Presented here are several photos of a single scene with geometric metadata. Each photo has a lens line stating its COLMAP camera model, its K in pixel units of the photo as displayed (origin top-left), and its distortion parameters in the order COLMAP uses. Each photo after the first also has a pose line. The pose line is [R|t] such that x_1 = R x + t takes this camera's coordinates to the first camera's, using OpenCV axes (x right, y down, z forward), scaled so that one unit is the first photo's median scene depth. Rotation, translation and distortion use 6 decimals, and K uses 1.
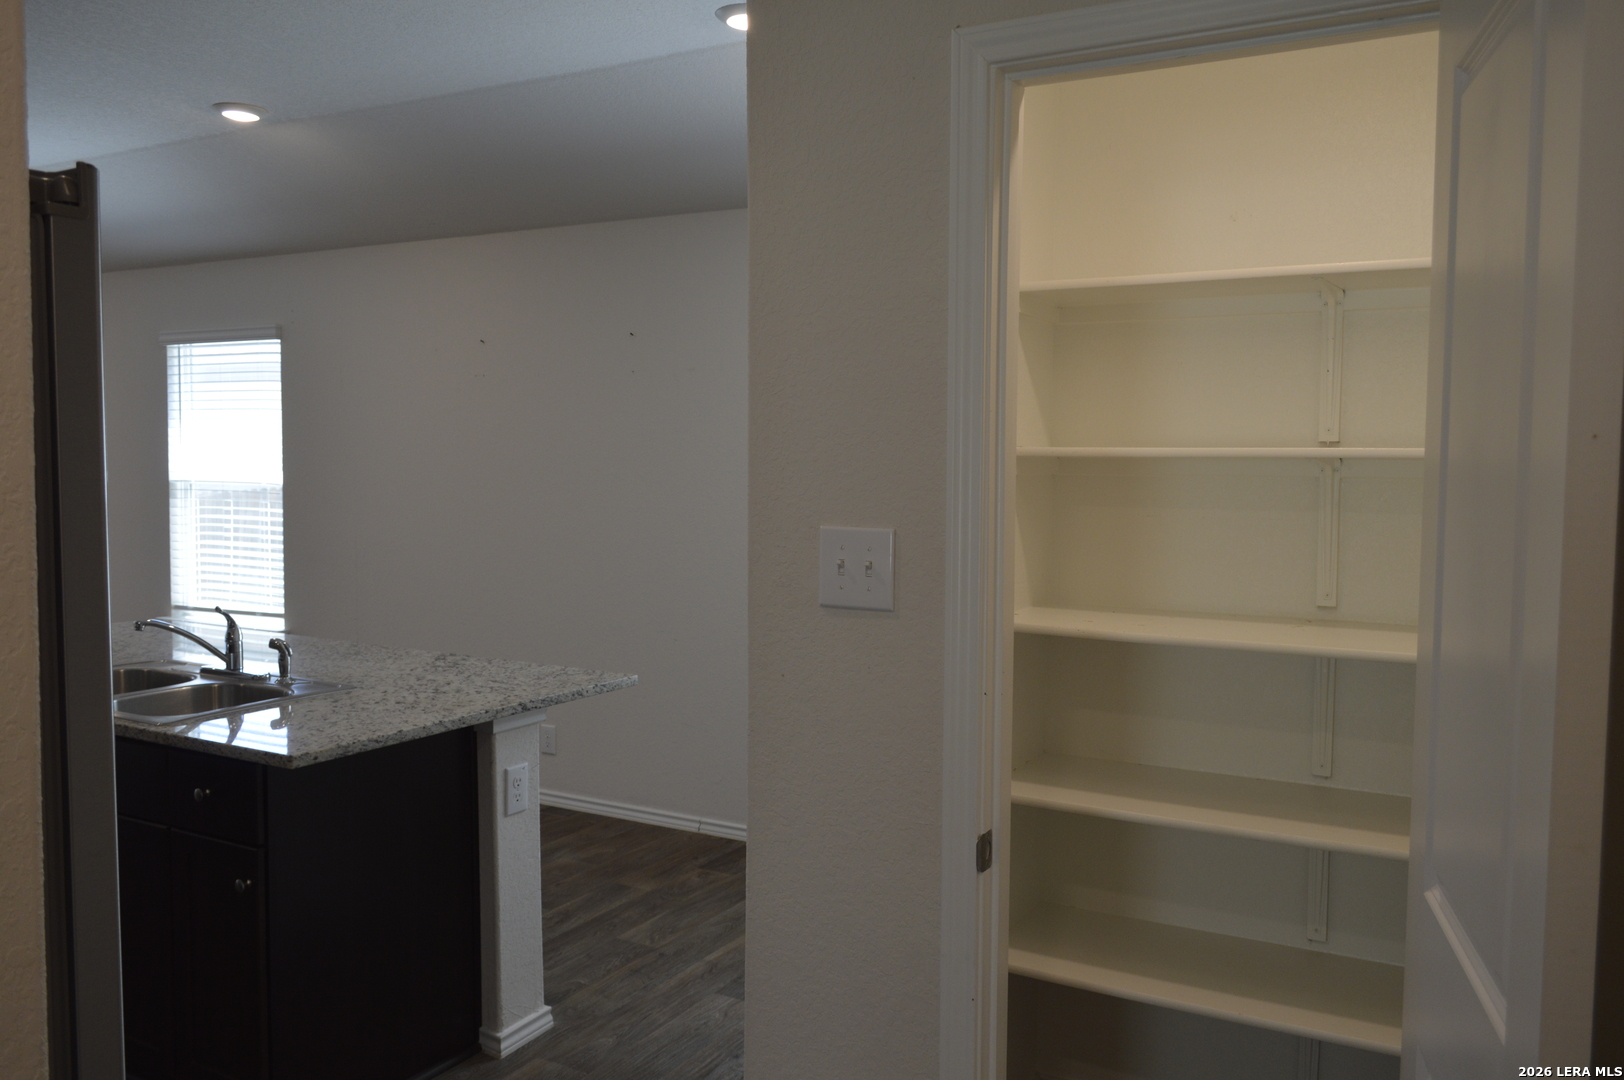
lens RADIAL K [[1280.9, 0, 819.2], [0, 1280.9, 537.3], [0, 0, 1]] dist [-0.014349, 0.007465]
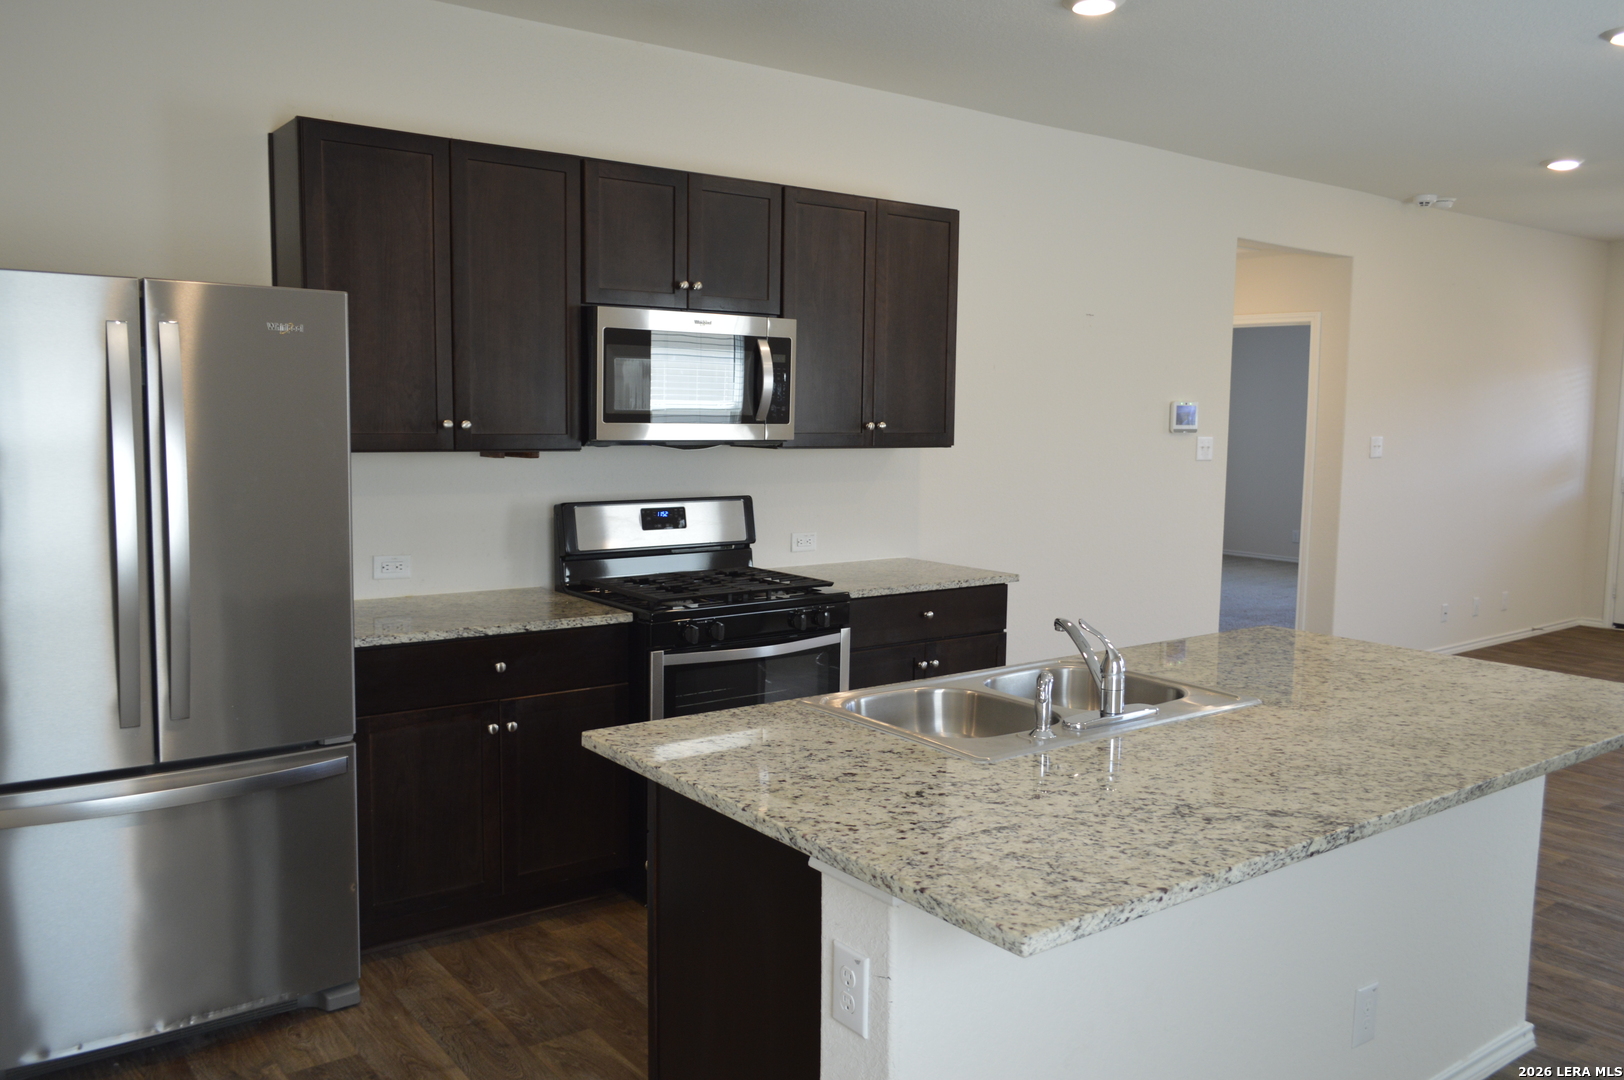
lens RADIAL K [[1280.9, 0, 818.7], [0, 1280.9, 538.5], [0, 0, 1]] dist [-0.014349, 0.007465]
pose [[-0.402596, 0.075278, -0.912277, 0.144184], [-0.076214, 0.990396, 0.115358, -0.035812], [0.912199, 0.115972, -0.392992, 0.613375]]
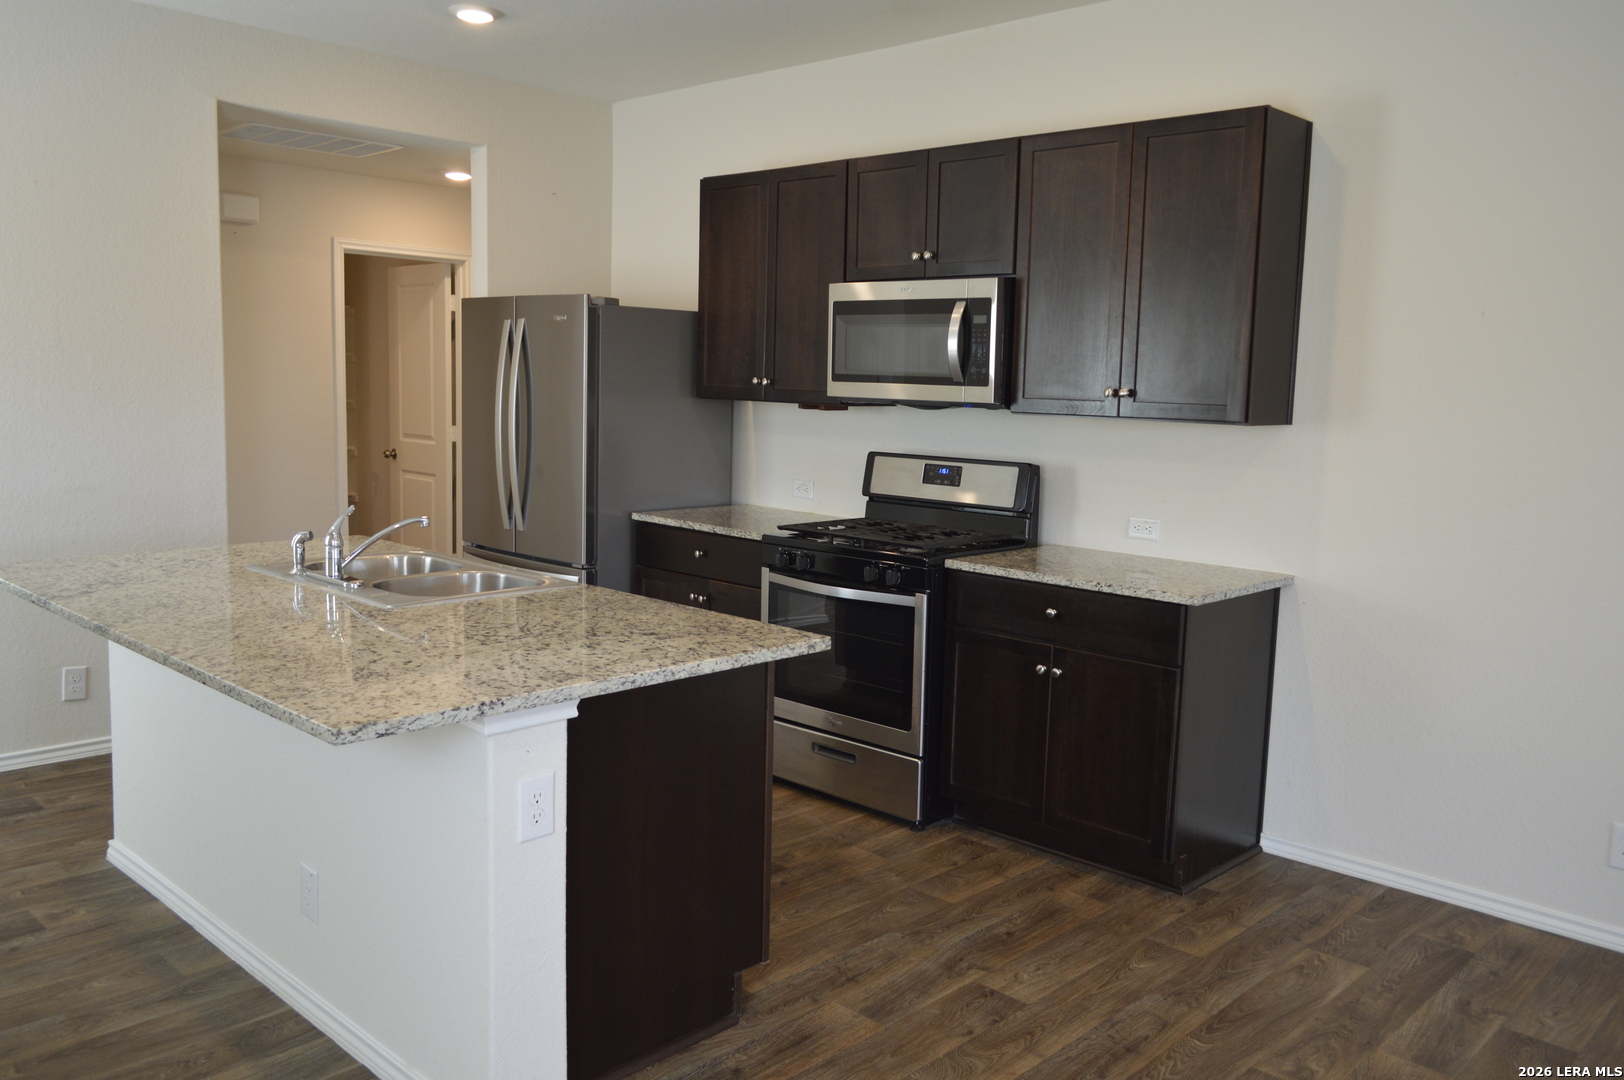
lens RADIAL K [[1280.9, 0, 810.3], [0, 1280.9, 541.5], [0, 0, 1]] dist [-0.014349, 0.007465]
pose [[-0.964919, -0.067172, 0.253808, -0.571038], [-0.017449, 0.980987, 0.193287, -0.064430], [-0.261966, 0.182077, -0.947746, 0.992943]]
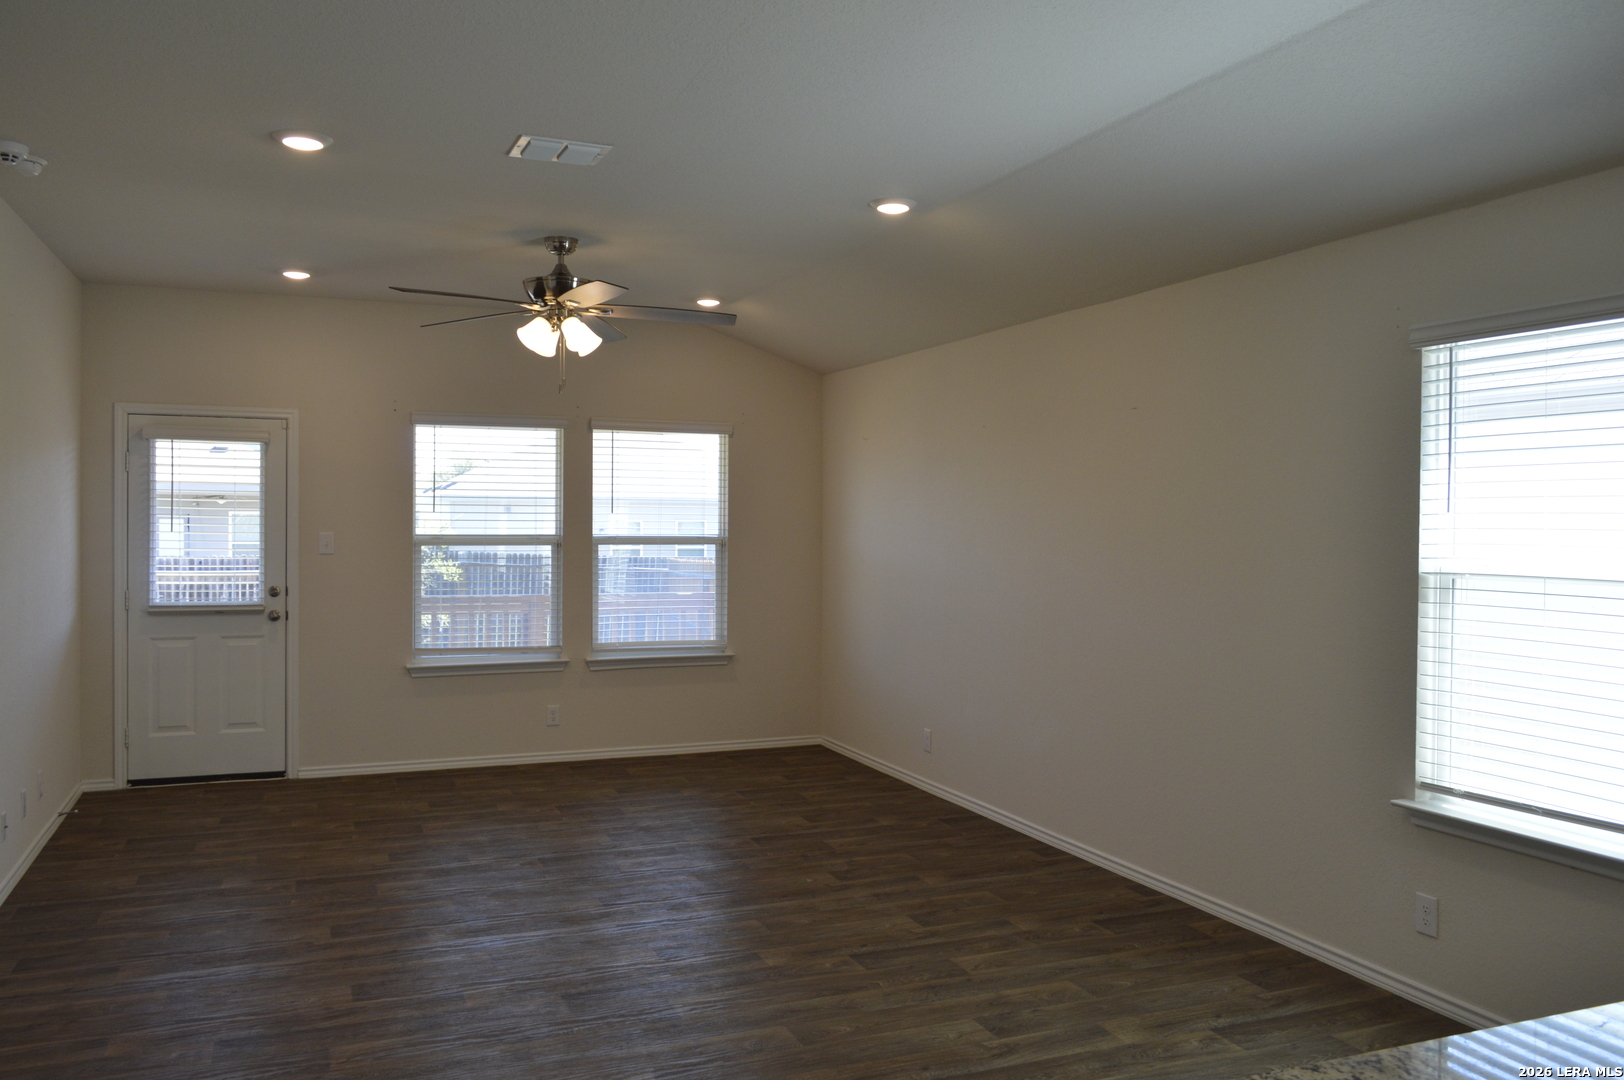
lens RADIAL K [[1280.9, 0, 810.6], [0, 1280.9, 539.8], [0, 0, 1]] dist [-0.014349, 0.007465]
pose [[0.779067, 0.002149, -0.626937, -0.377215], [-0.035823, 0.998513, -0.041093, -0.026551], [0.625917, 0.054473, 0.777985, 0.376213]]
